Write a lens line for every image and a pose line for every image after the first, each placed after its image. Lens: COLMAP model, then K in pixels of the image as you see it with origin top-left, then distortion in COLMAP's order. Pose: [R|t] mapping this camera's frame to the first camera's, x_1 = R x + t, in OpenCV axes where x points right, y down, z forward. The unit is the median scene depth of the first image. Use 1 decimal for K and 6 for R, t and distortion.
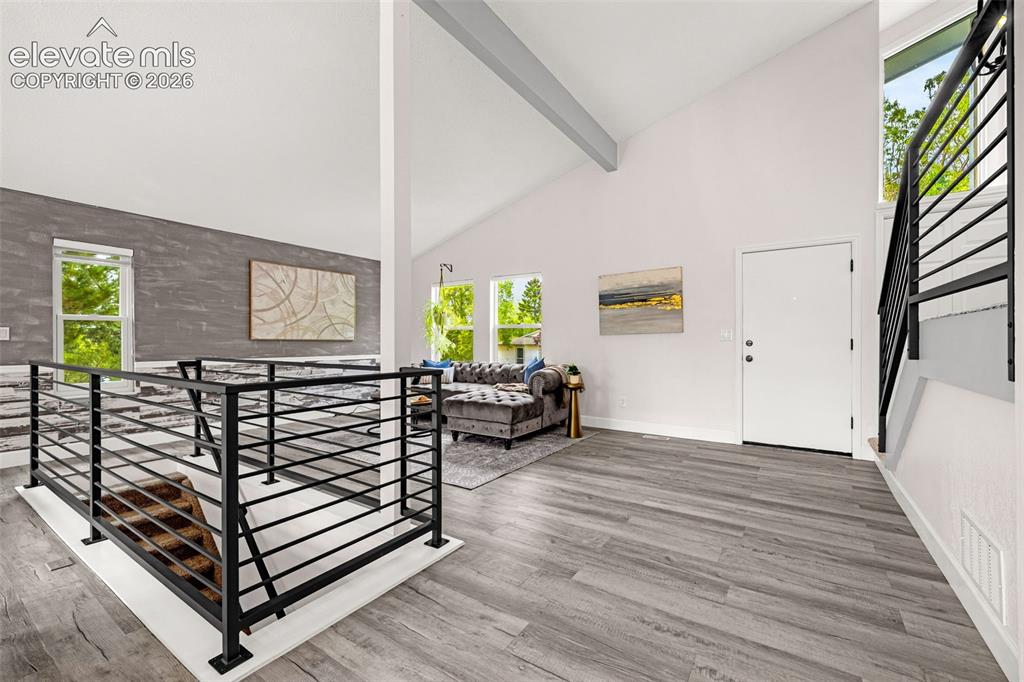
lens RADIAL K [[430.1, 0, 512.0], [0, 430.1, 341.0], [0, 0, 1]] dist [-0.001857, -0.000108]
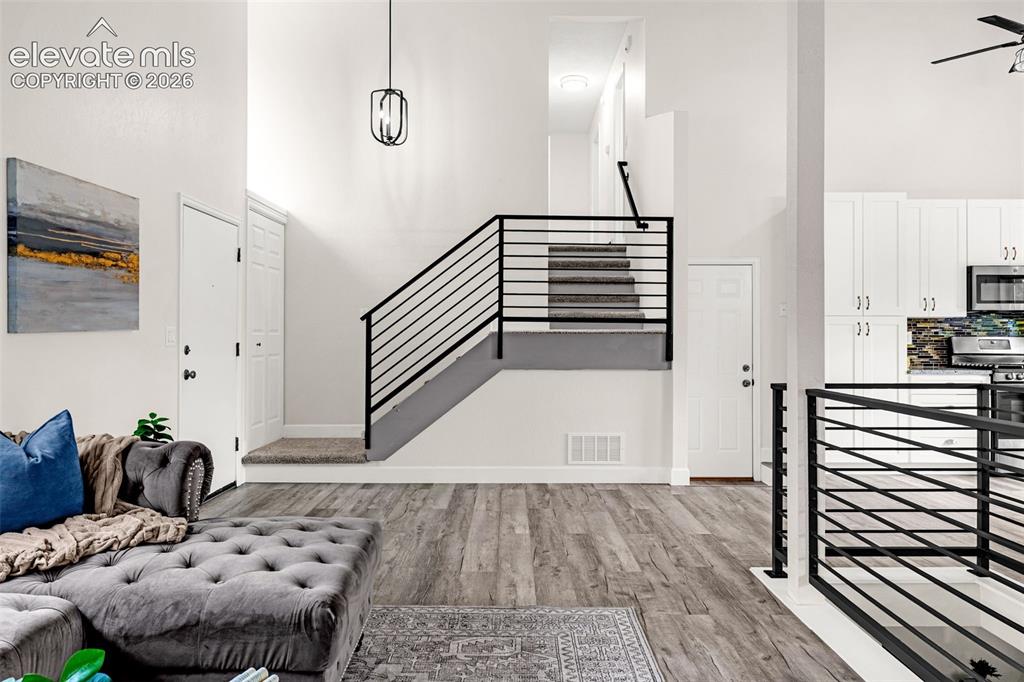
lens RADIAL K [[440.2, 0, 667.2], [0, 440.2, 340.0], [0, 0, 1]] dist [-0.001519, -0.000255]
pose [[-0.558540, 0.002262, 0.829475, -0.463834], [-0.000223, 0.999996, -0.002877, -0.010017], [-0.829478, -0.001792, -0.558537, 0.979335]]
